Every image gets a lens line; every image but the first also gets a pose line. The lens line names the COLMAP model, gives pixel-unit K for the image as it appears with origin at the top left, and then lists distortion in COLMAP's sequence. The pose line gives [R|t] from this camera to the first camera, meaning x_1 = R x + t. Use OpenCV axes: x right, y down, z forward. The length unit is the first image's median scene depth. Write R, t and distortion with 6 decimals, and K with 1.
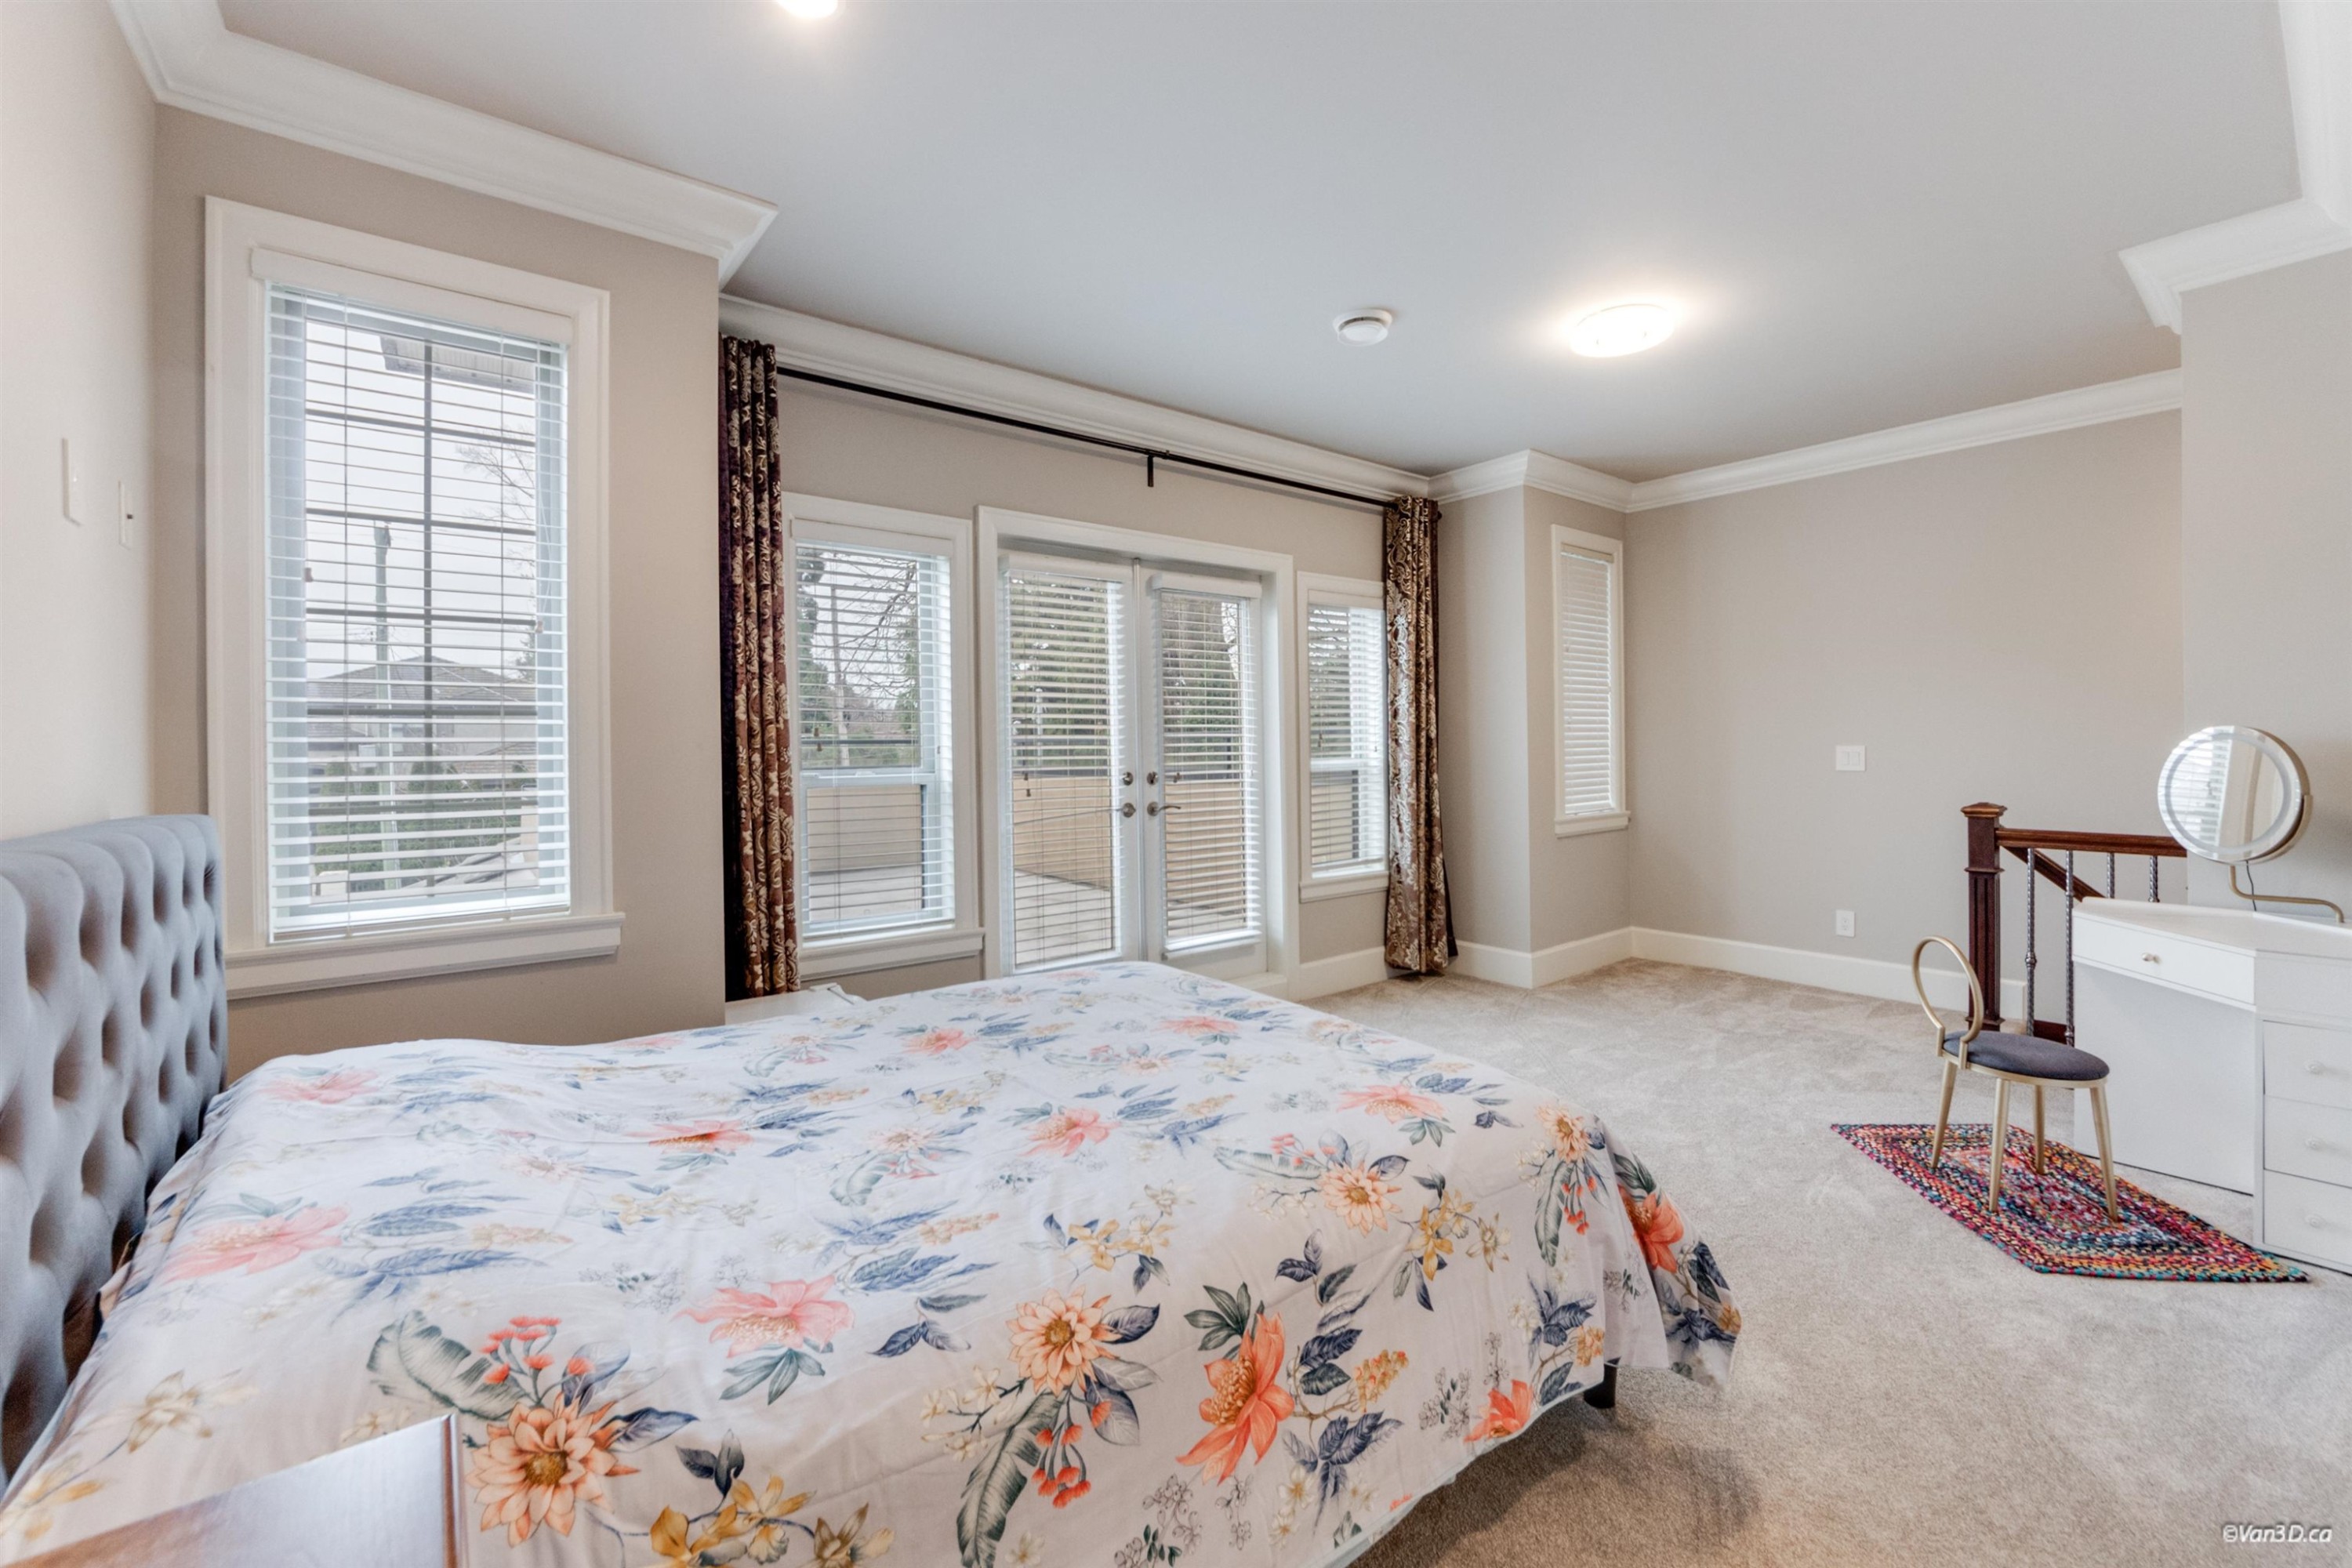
lens RADIAL K [[929.8, 0, 1210.6], [0, 929.8, 752.8], [0, 0, 1]] dist [-0.024782, -0.000513]
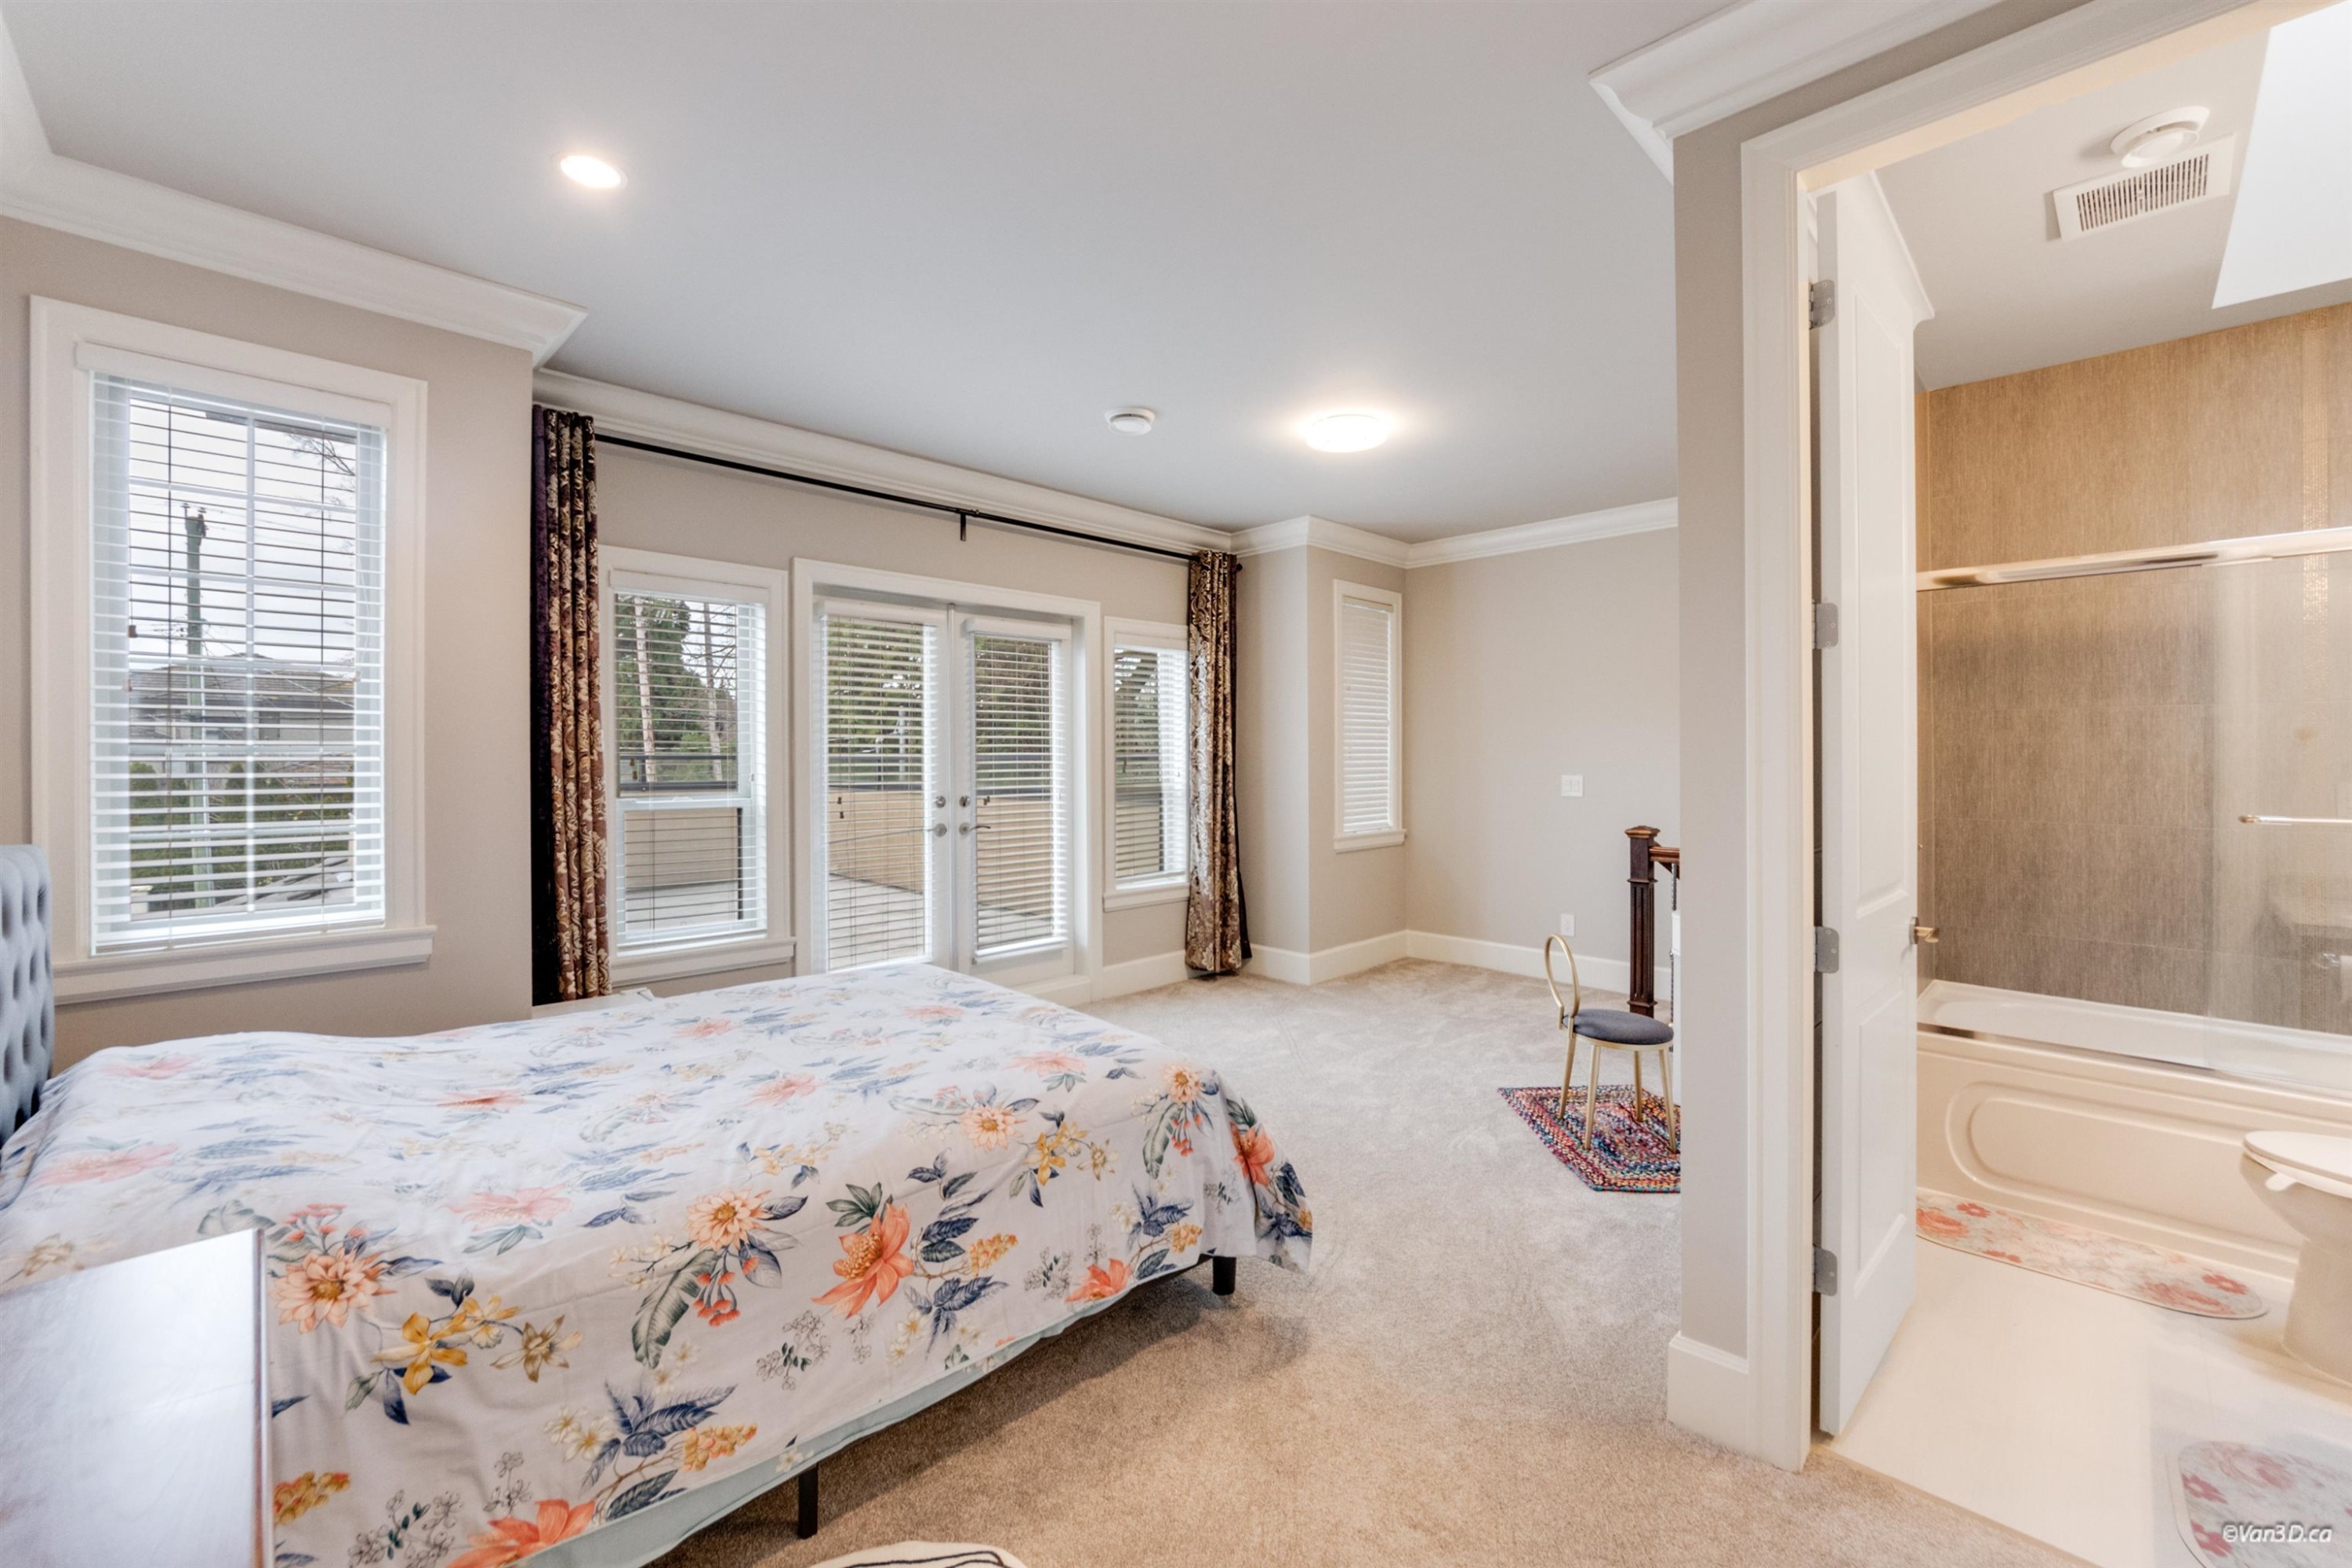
lens RADIAL K [[912.8, 0, 1212.2], [0, 912.8, 760.8], [0, 0, 1]] dist [-0.026169, 0.000270]
pose [[0.992771, 0.008547, 0.119720, 0.147906], [-0.008022, 0.999956, -0.004869, -0.026638], [-0.119757, 0.003873, 0.992796, -0.174032]]
